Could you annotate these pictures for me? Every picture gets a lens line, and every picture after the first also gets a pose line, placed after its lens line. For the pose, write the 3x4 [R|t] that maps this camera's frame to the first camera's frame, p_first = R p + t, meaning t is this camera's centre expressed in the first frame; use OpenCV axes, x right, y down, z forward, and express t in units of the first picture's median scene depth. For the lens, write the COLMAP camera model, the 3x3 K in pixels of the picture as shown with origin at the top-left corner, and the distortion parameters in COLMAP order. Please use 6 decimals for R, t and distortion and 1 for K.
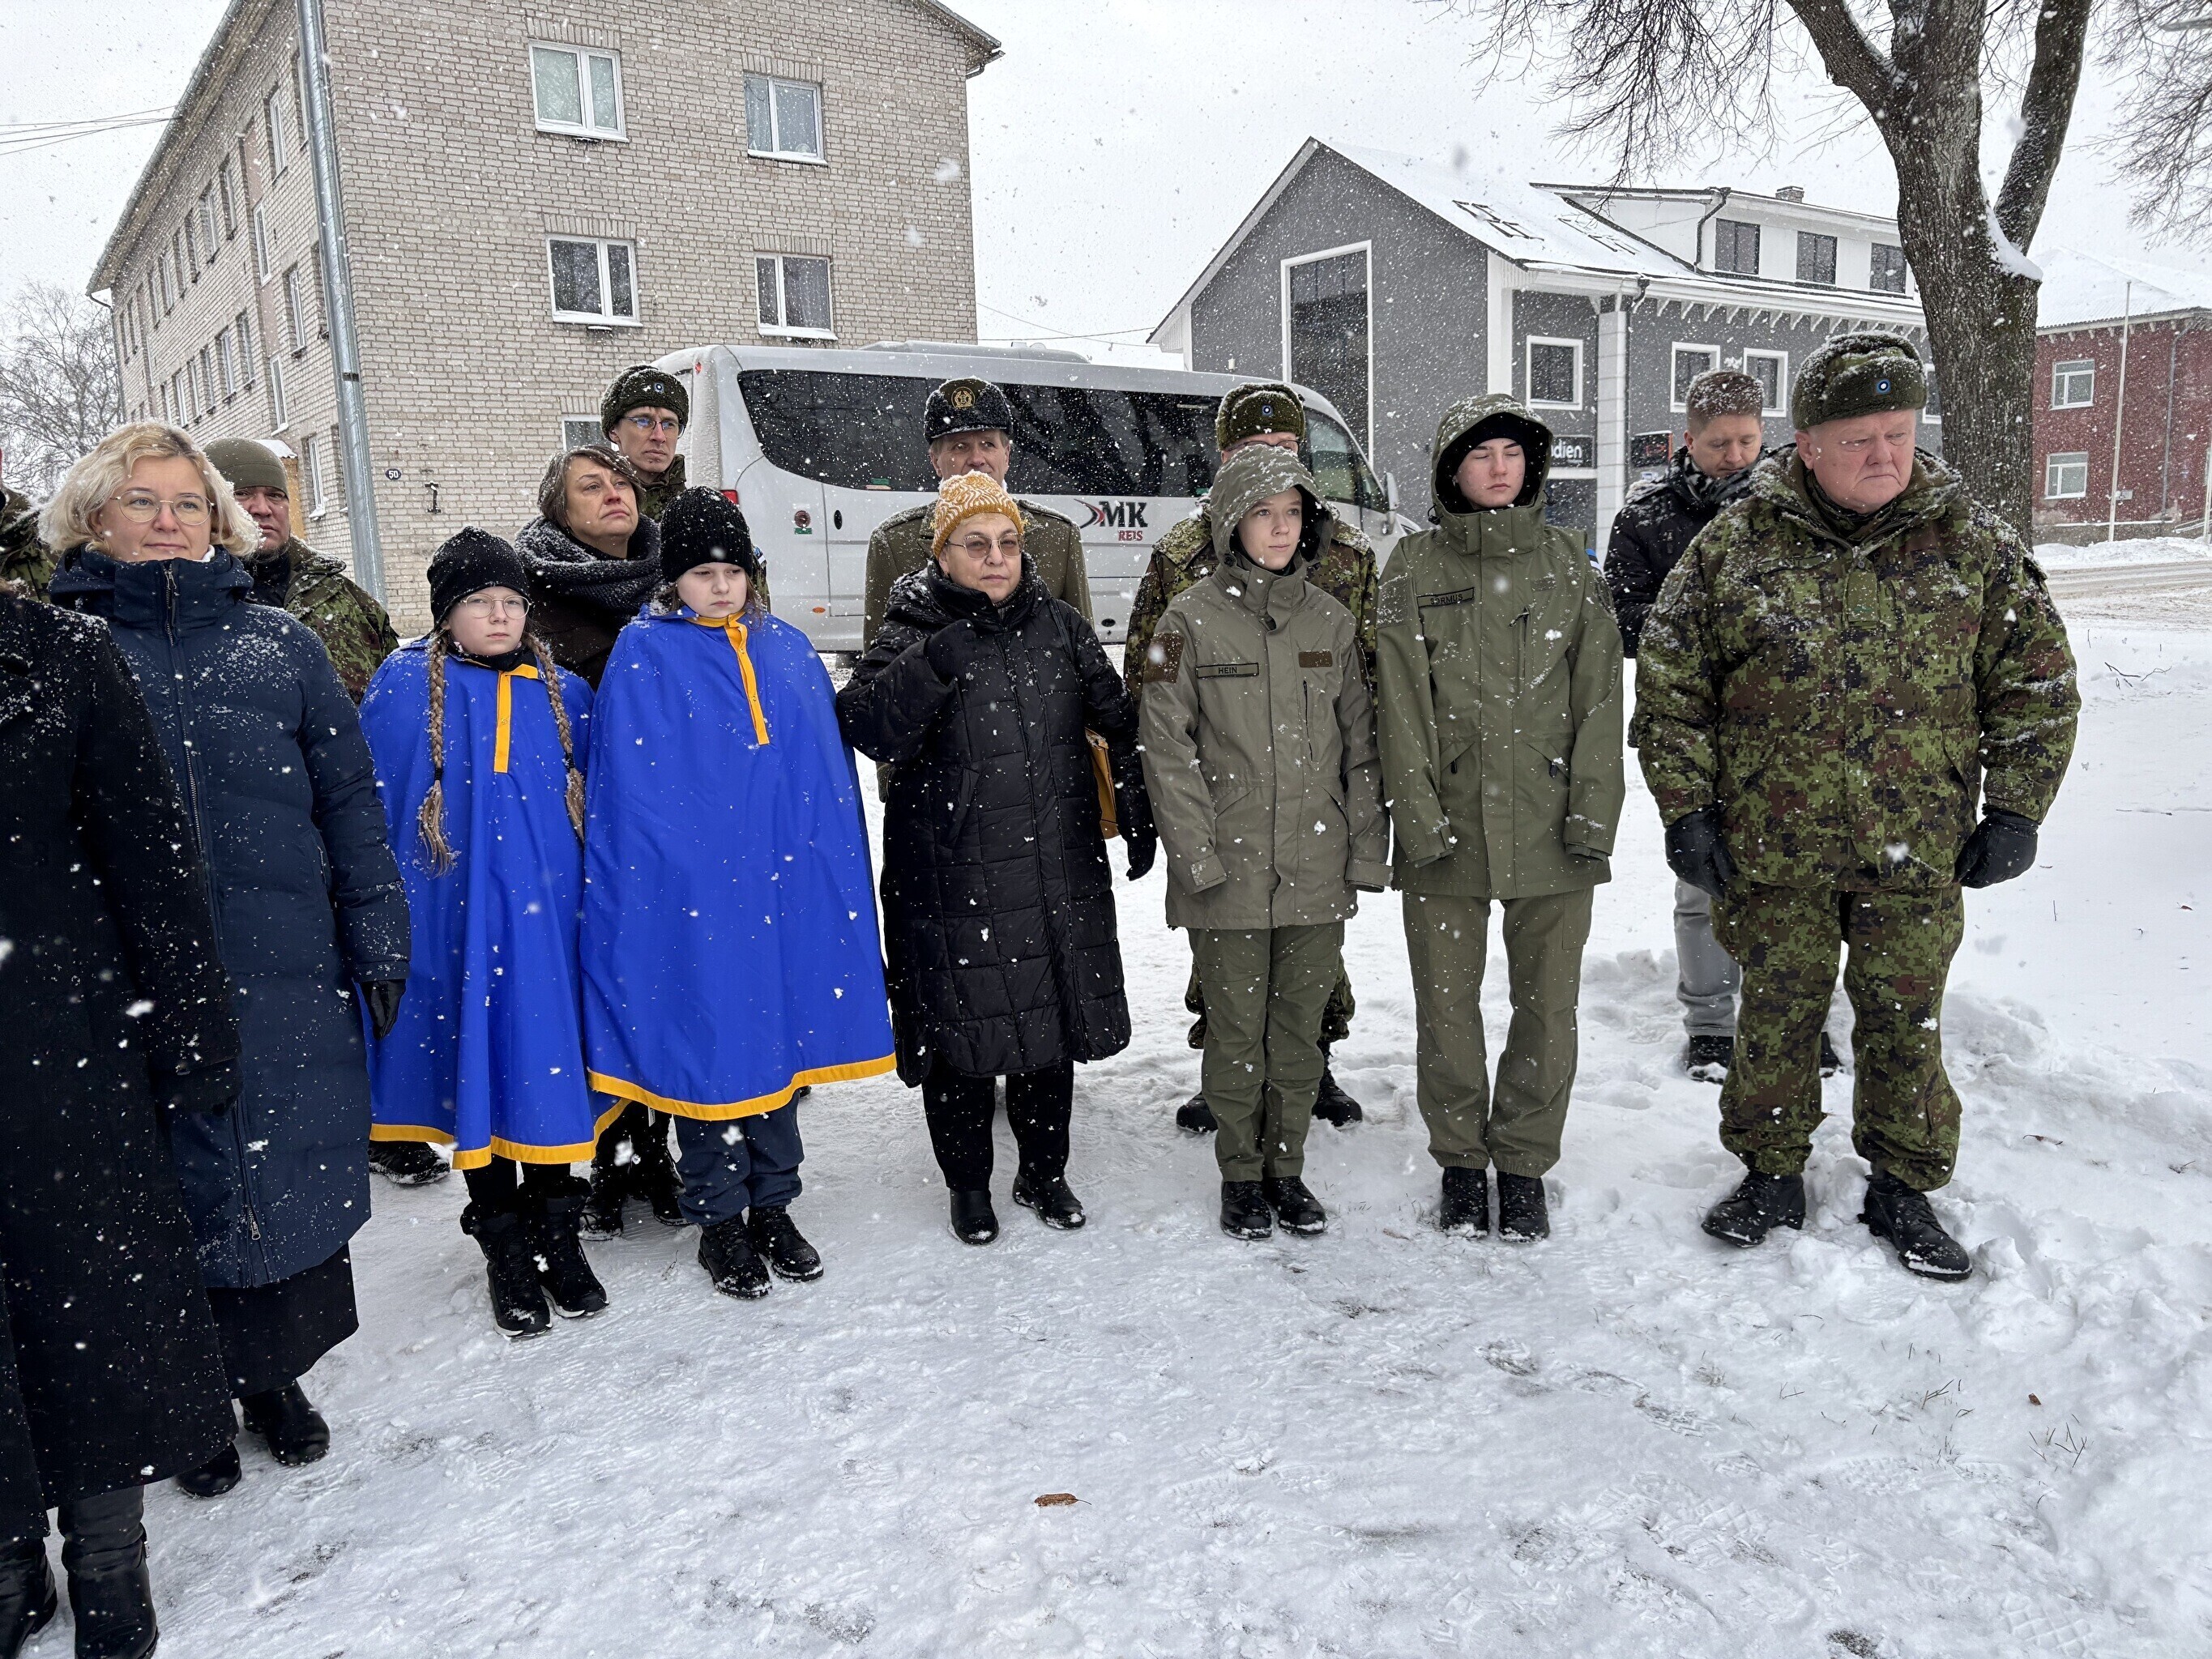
lens RADIAL K [[1718.5, 0, 1120.5], [0, 1718.5, 827.2], [0, 0, 1]] dist [0.044380, -0.037580]
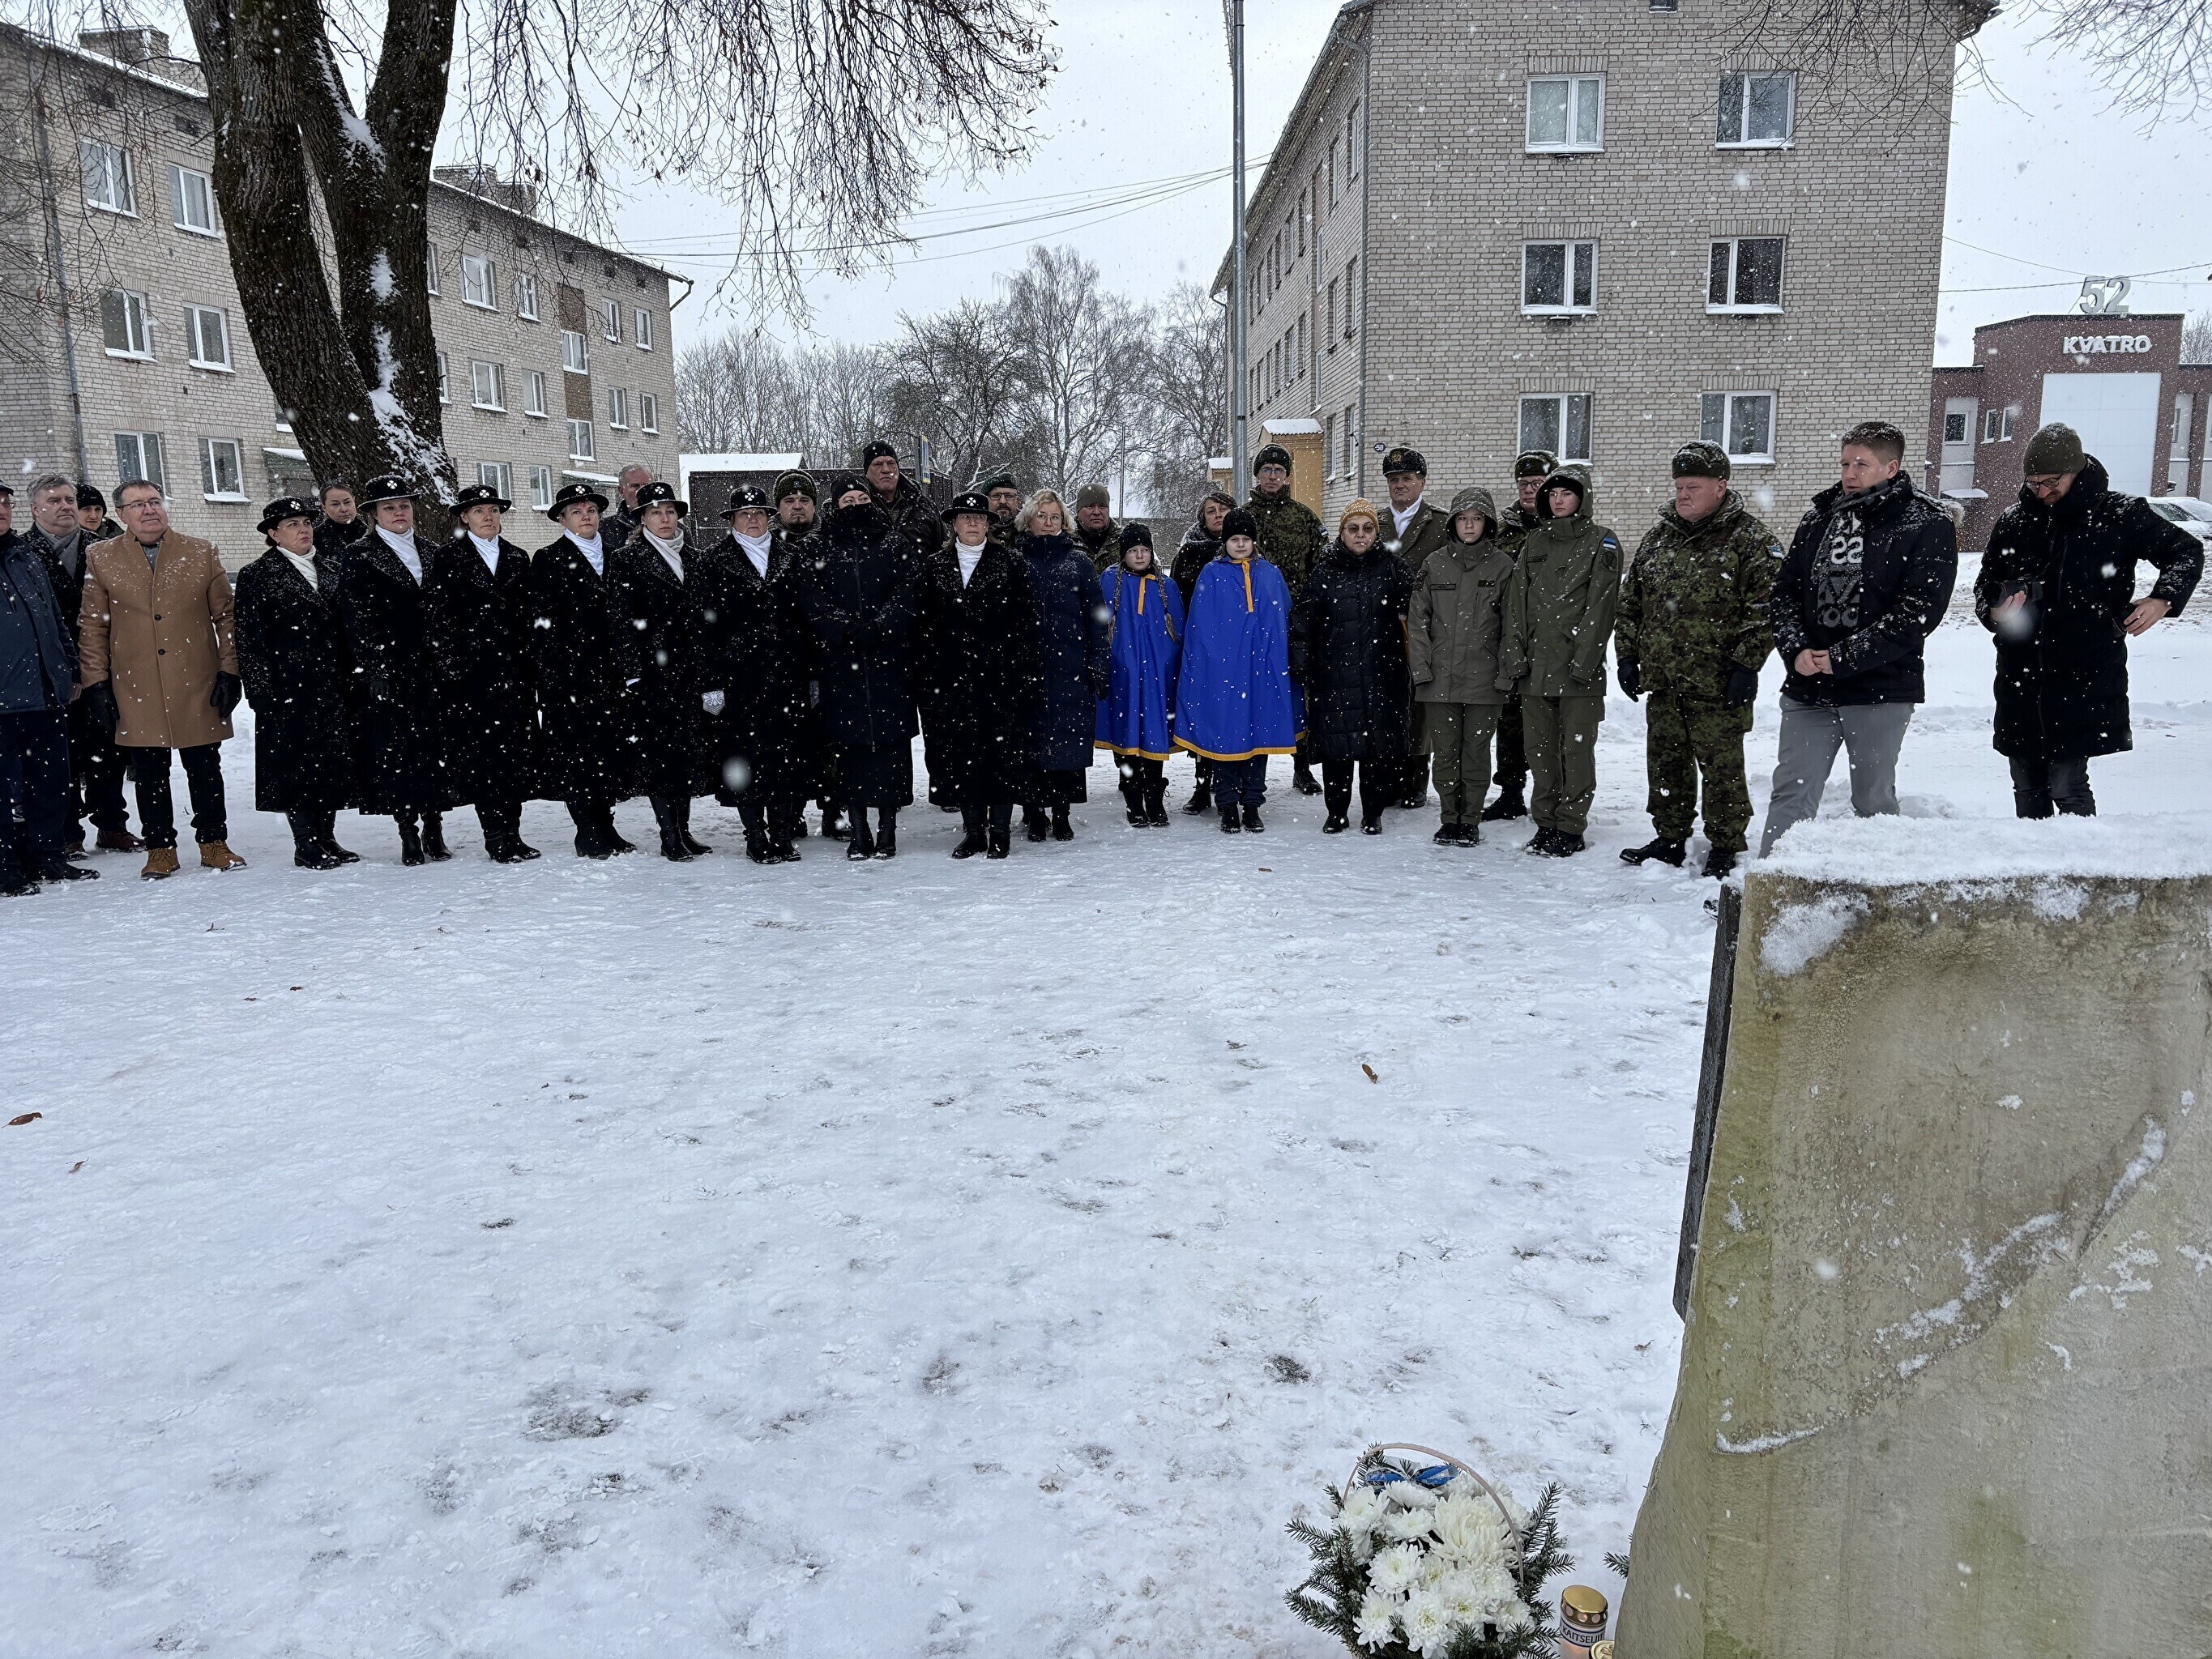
lens RADIAL K [[1718.5, 0, 1104.8], [0, 1718.5, 844.0], [0, 0, 1]] dist [0.044380, -0.037580]
pose [[0.830403, 0.117477, -0.544637, 0.110670], [-0.097614, 0.993075, 0.065373, 0.016244], [0.548546, -0.001122, 0.836120, -0.132334]]
